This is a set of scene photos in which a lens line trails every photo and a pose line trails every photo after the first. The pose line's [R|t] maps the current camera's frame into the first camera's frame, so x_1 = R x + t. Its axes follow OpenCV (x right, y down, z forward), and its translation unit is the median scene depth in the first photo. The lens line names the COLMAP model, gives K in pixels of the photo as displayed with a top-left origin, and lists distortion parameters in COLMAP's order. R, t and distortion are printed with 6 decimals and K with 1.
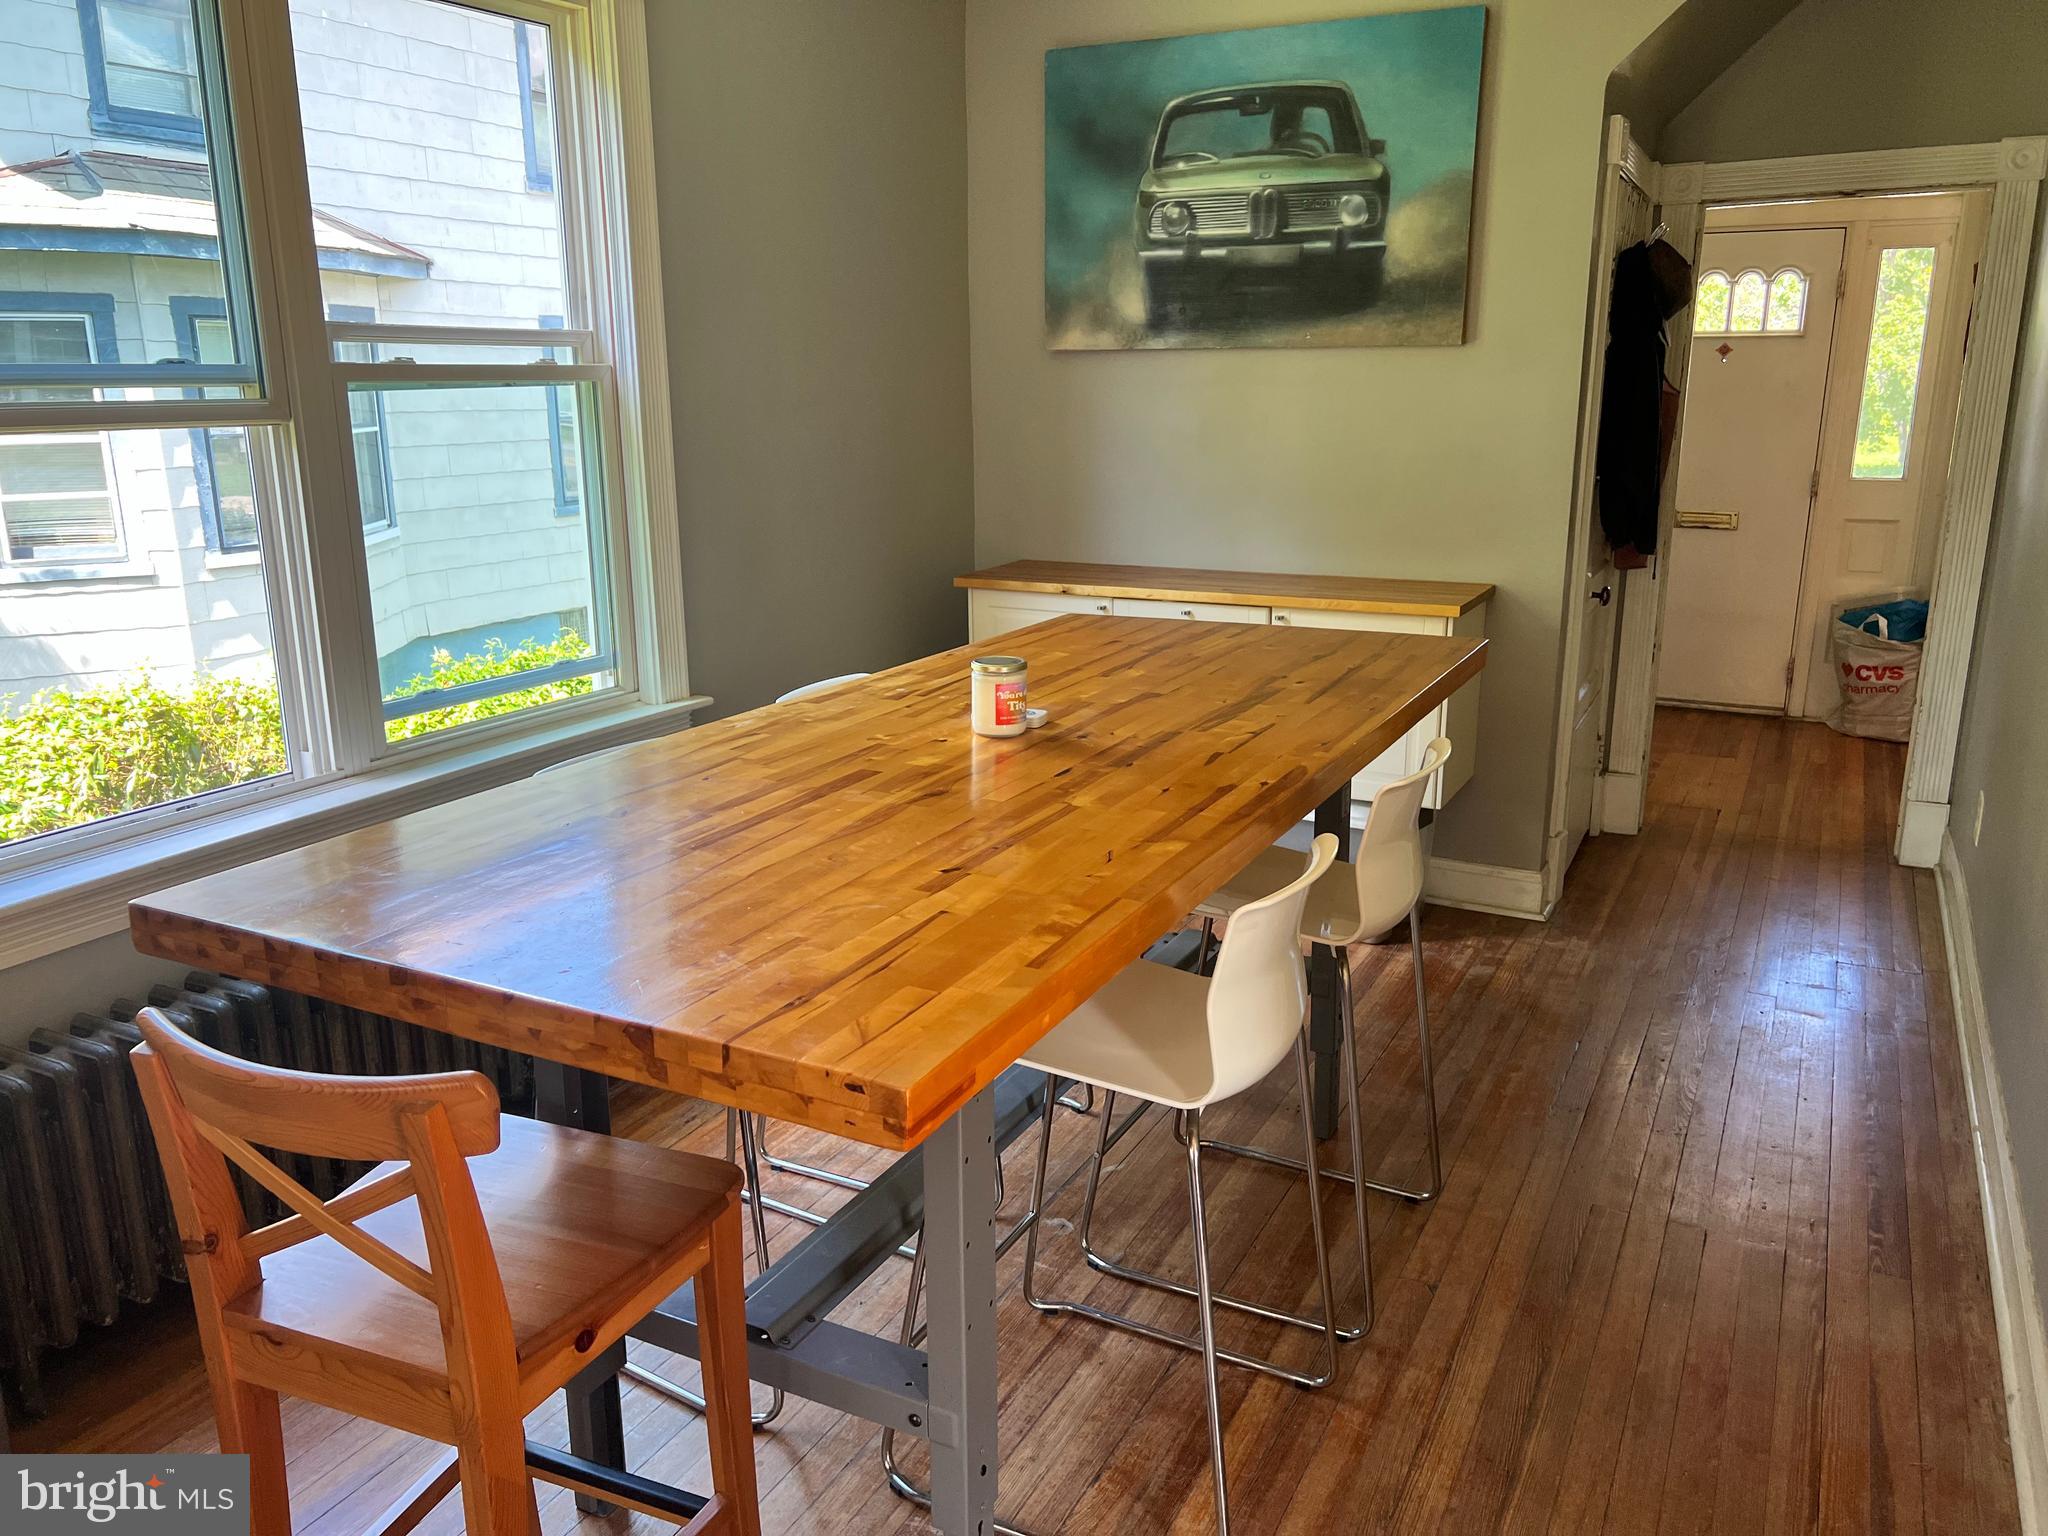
lens RADIAL K [[1553.4, 0, 1035.1], [0, 1553.4, 757.7], [0, 0, 1]] dist [0.048398, -0.060521]
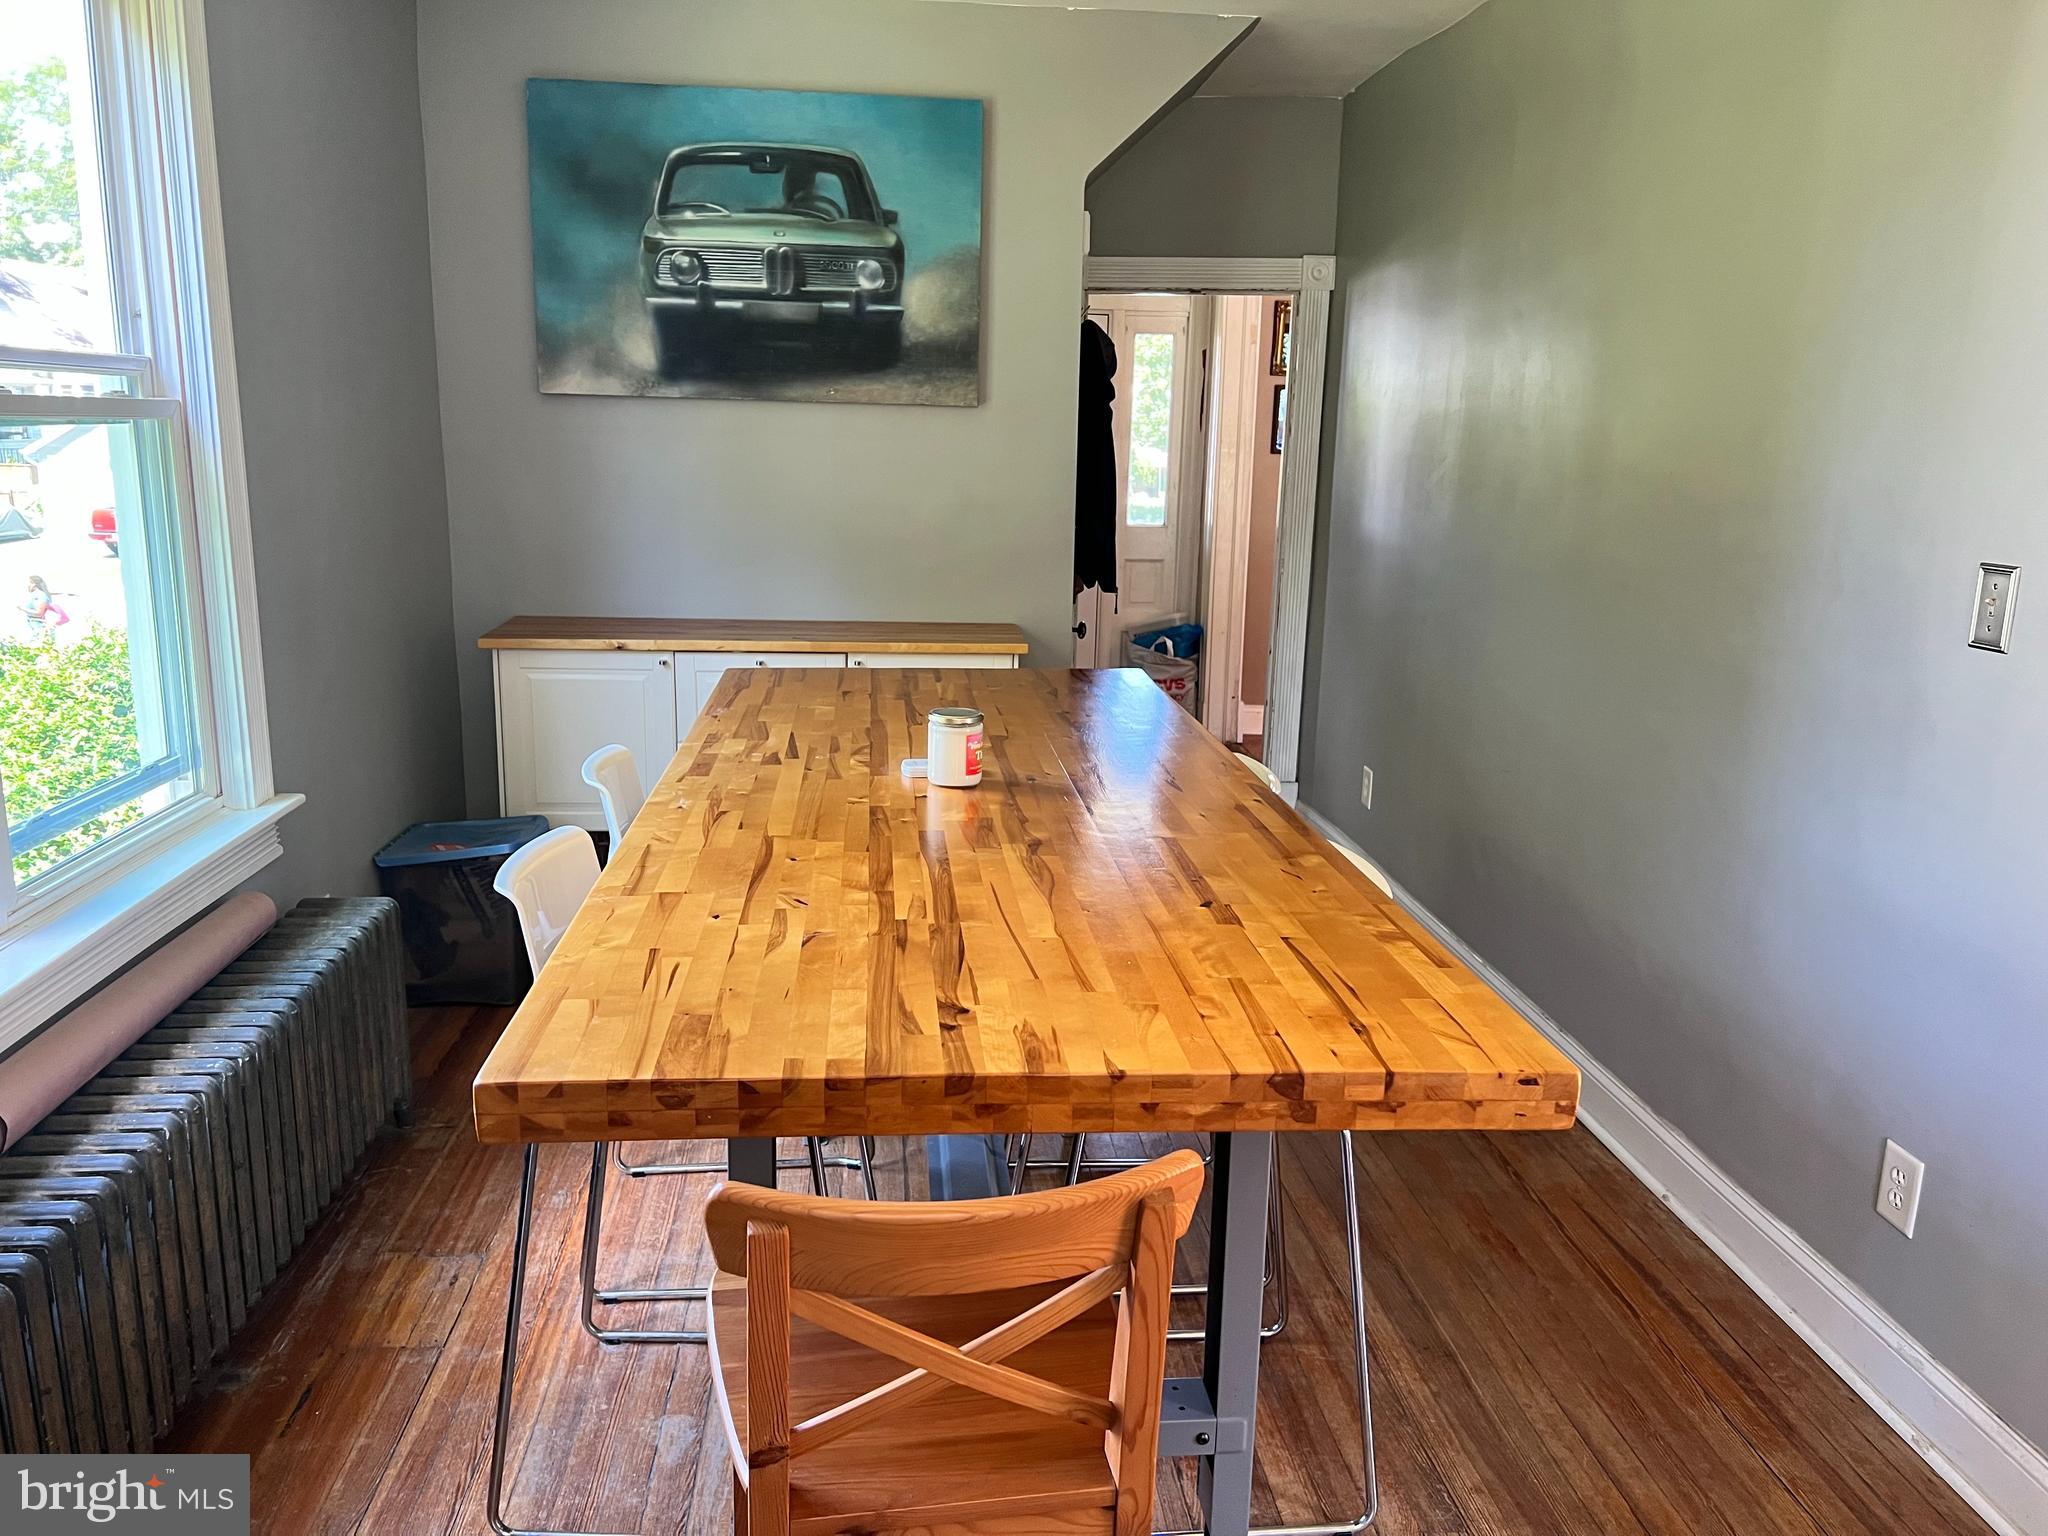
lens RADIAL K [[1552.2, 0, 1031.4], [0, 1552.2, 761.9], [0, 0, 1]] dist [0.041697, -0.041580]
pose [[0.845828, -0.089894, 0.525828, -0.396643], [0.103466, 0.994626, 0.003606, -0.022451], [-0.523326, 0.051356, 0.850583, 0.092049]]
